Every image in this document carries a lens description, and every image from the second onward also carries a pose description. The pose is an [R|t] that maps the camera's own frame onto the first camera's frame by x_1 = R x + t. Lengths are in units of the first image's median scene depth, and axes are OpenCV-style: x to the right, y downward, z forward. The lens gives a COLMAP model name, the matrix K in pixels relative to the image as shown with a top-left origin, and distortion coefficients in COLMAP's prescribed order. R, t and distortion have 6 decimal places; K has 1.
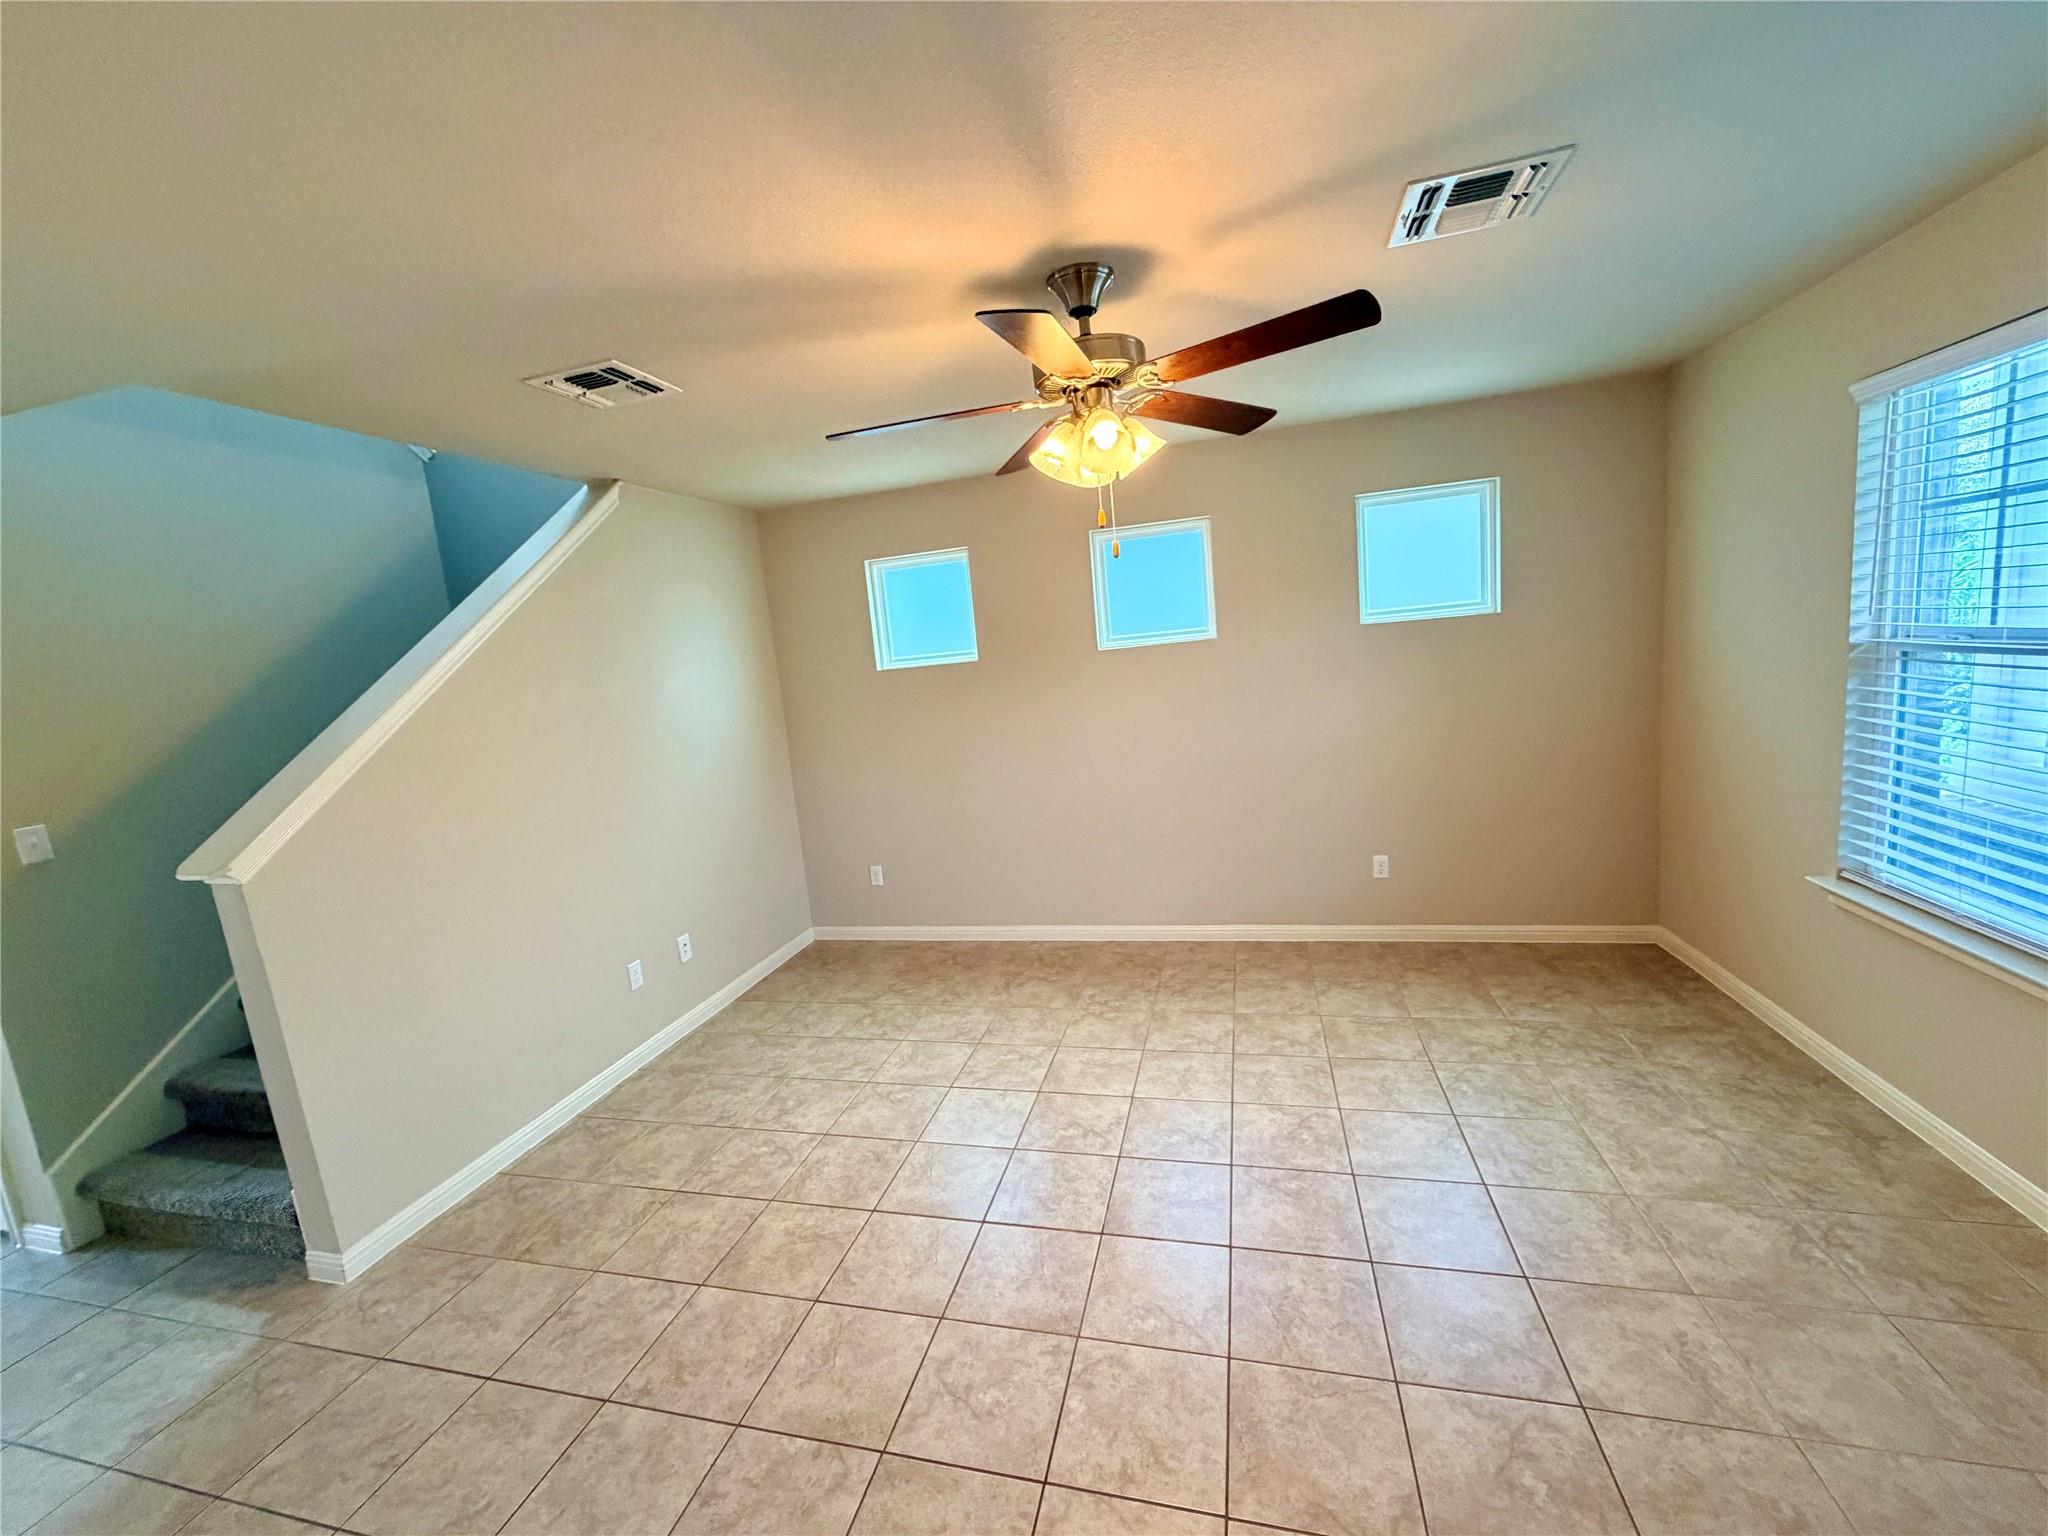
lens RADIAL K [[817.6, 0, 1018.9], [0, 817.6, 770.9], [0, 0, 1]] dist [0.011597, -0.000251]
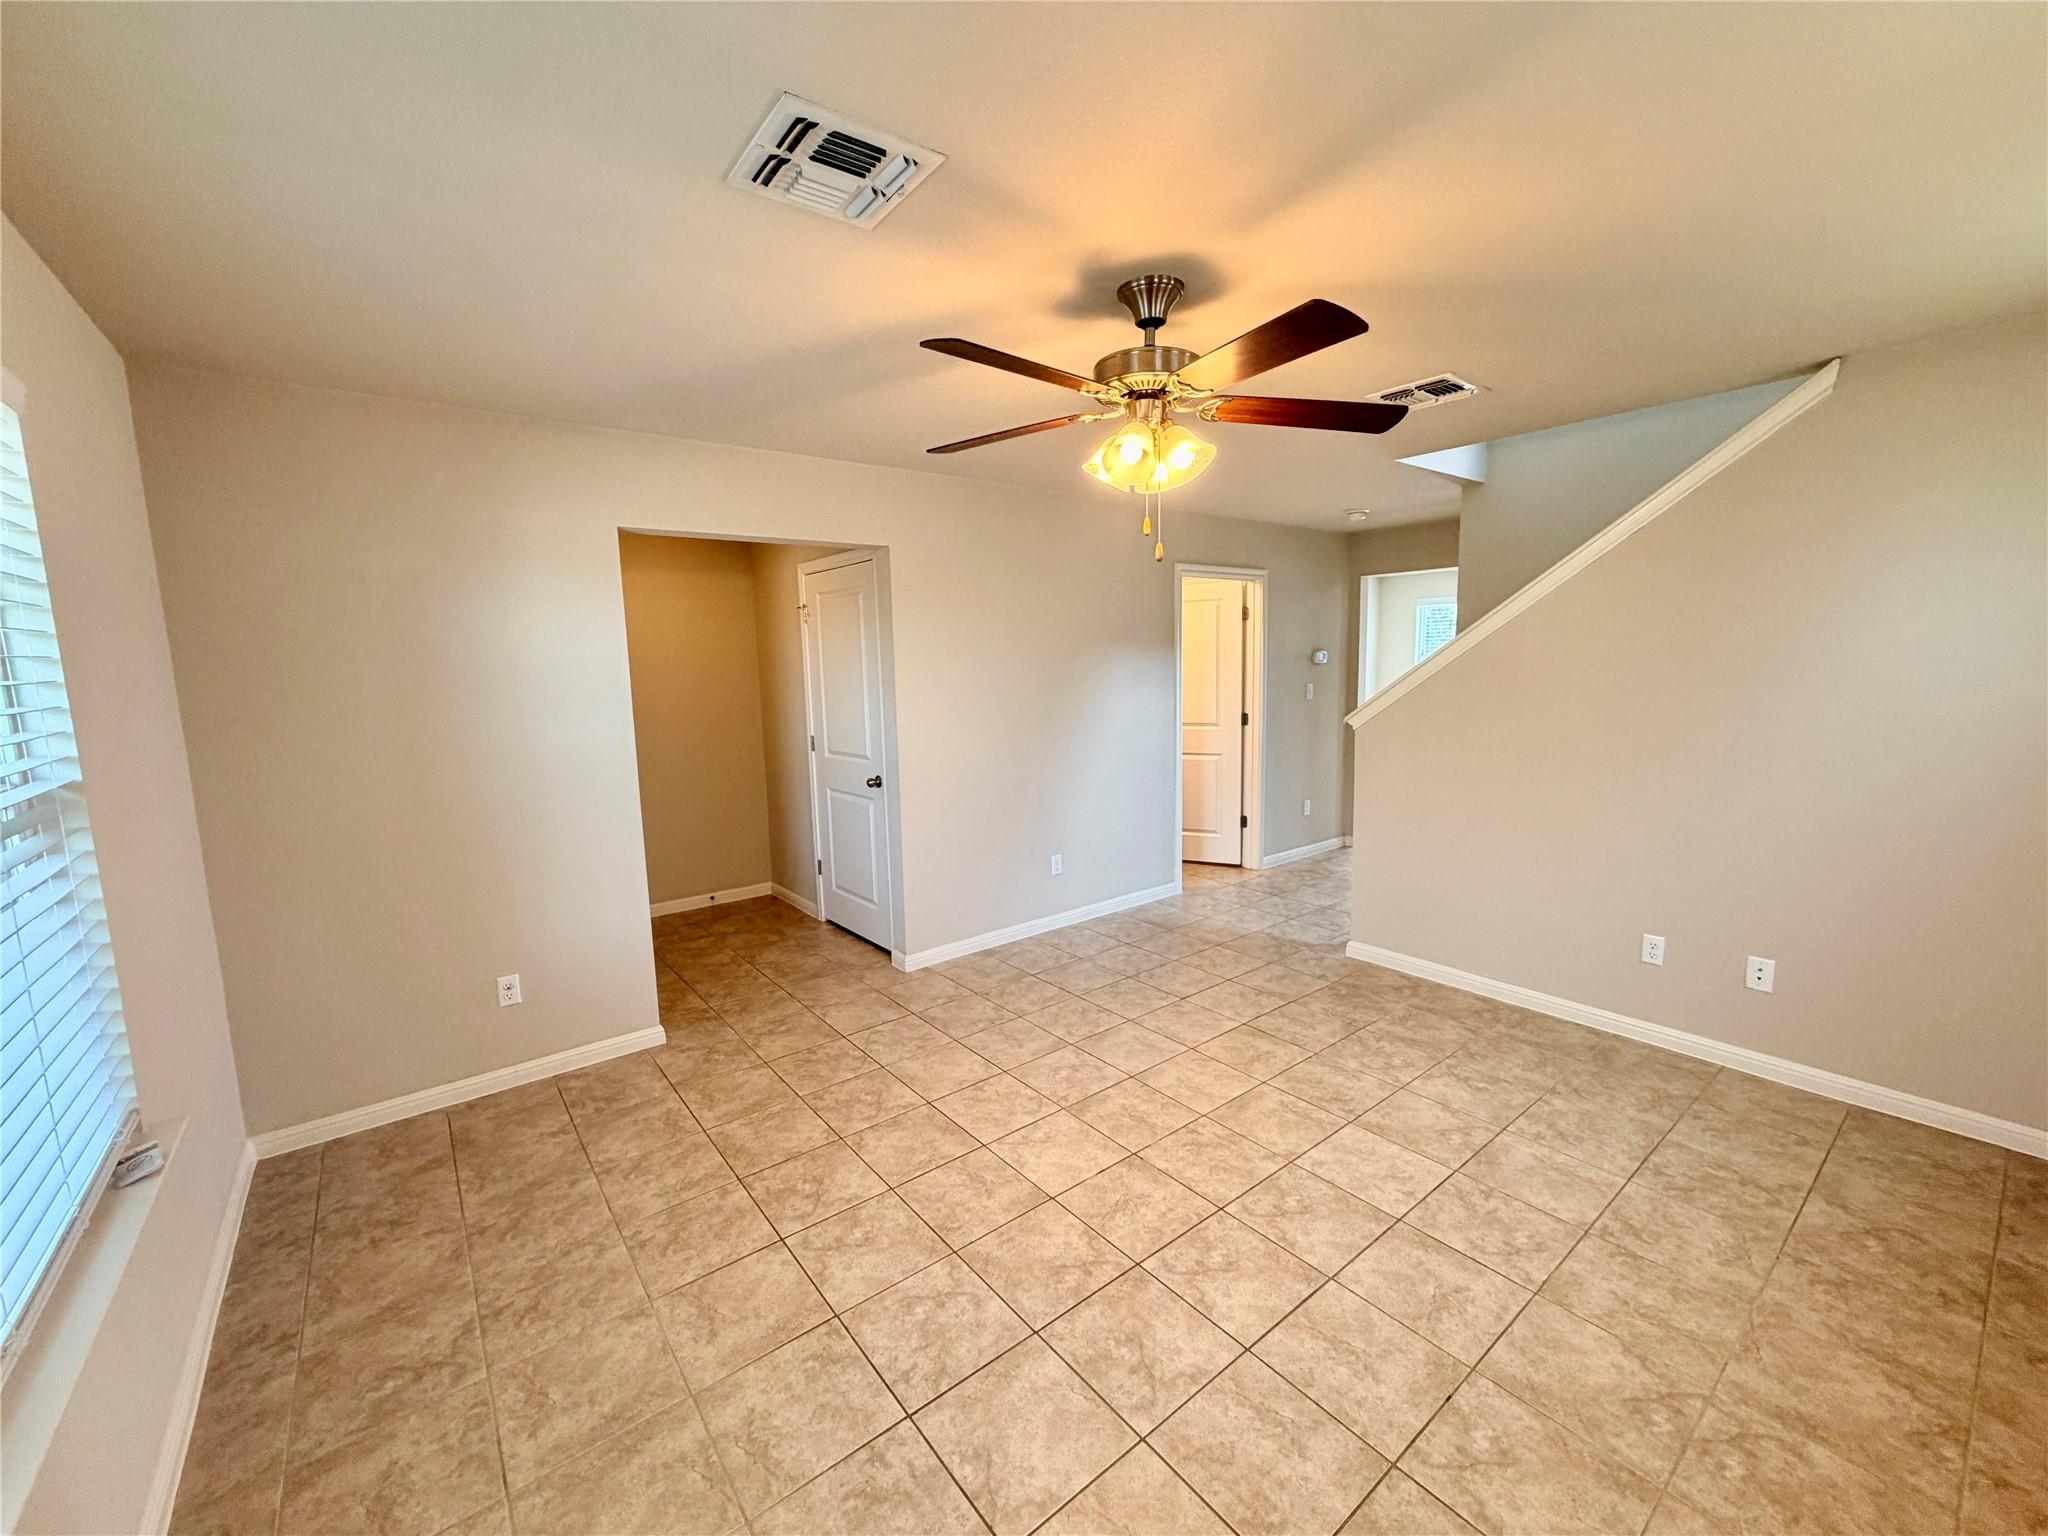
lens RADIAL K [[817.6, 0, 1020.2], [0, 817.6, 766.7], [0, 0, 1]] dist [0.011597, -0.000251]
pose [[-0.595117, 0.206804, -0.776574, 0.856350], [-0.042375, 0.956903, 0.287300, -0.248860], [0.802521, 0.203884, -0.560706, 1.225150]]
